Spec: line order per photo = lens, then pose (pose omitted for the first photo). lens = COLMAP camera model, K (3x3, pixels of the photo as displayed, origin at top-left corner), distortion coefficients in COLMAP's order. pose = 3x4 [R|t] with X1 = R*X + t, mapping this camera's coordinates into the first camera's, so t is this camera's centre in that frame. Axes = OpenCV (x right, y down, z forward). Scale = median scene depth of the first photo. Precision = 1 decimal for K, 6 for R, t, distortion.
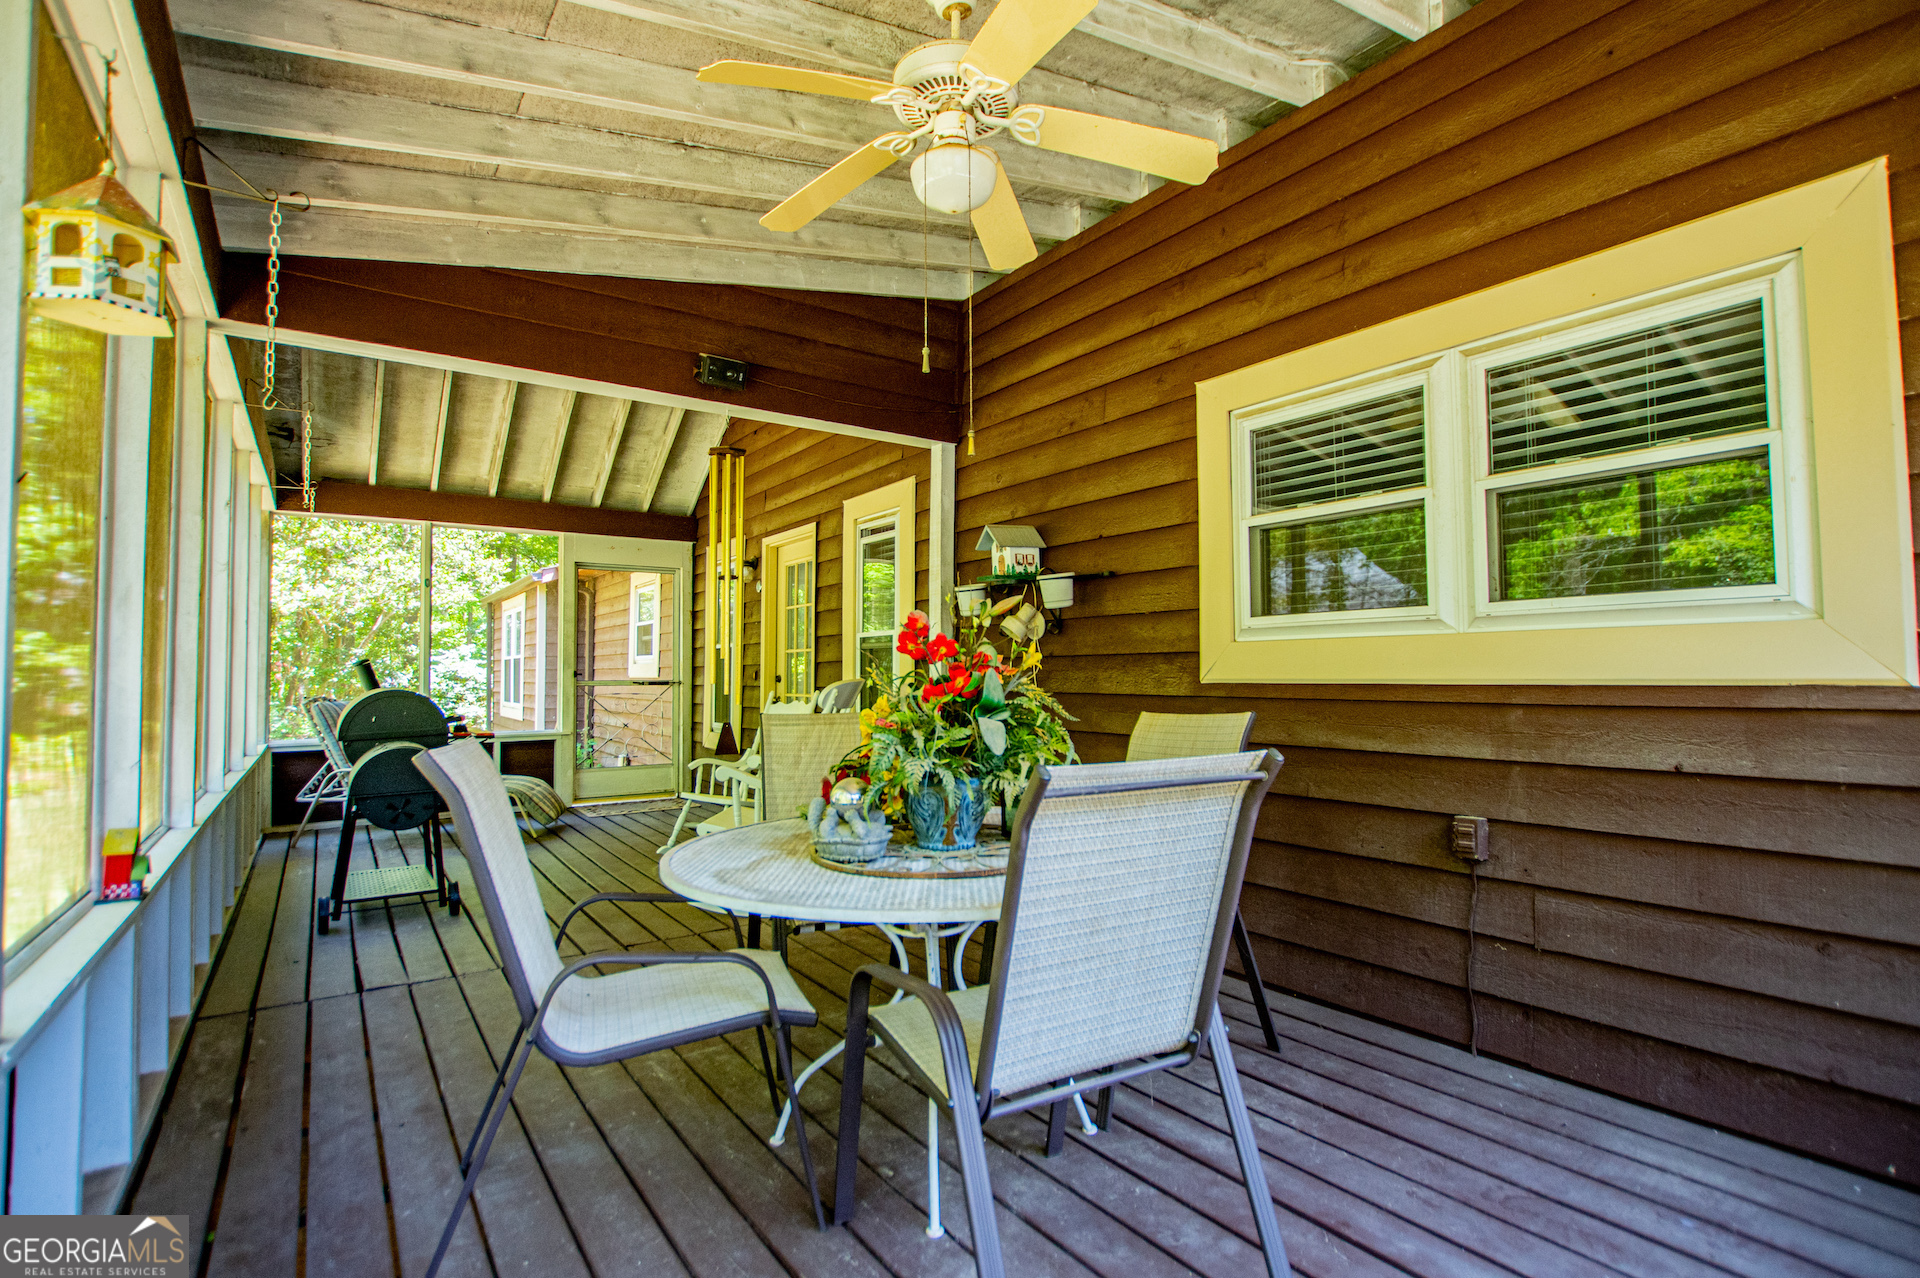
lens RADIAL K [[847.0, 0, 968.5], [0, 847.0, 641.7], [0, 0, 1]] dist [-0.029527, 0.001535]
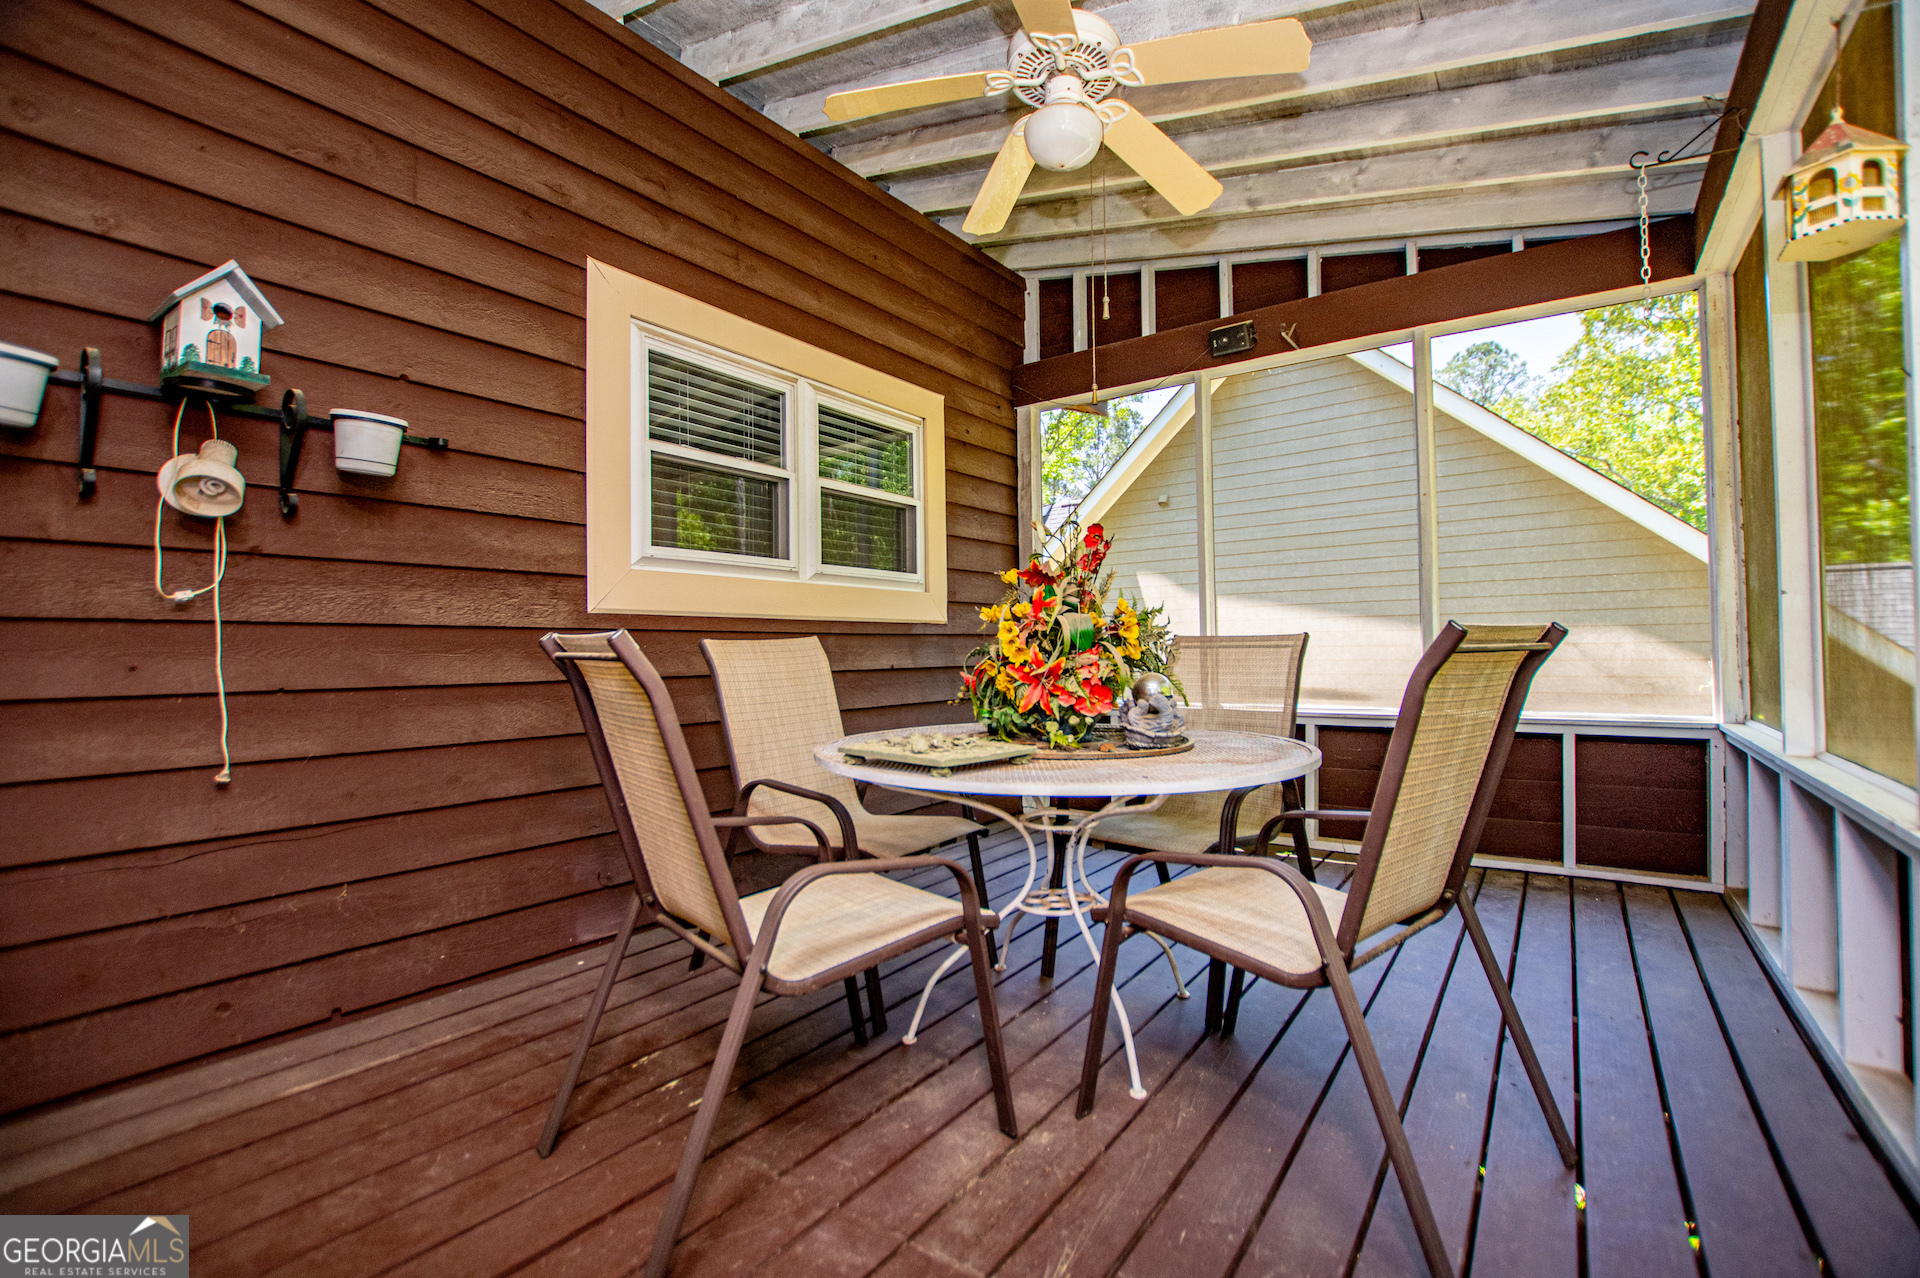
lens RADIAL K [[847.0, 0, 968.5], [0, 847.0, 641.7], [0, 0, 1]] dist [-0.029527, 0.001535]
pose [[-0.311047, 0.028267, 0.949974, -0.685069], [-0.013433, 0.999327, -0.034134, 0.108637], [-0.950299, -0.023379, -0.310458, 0.975352]]
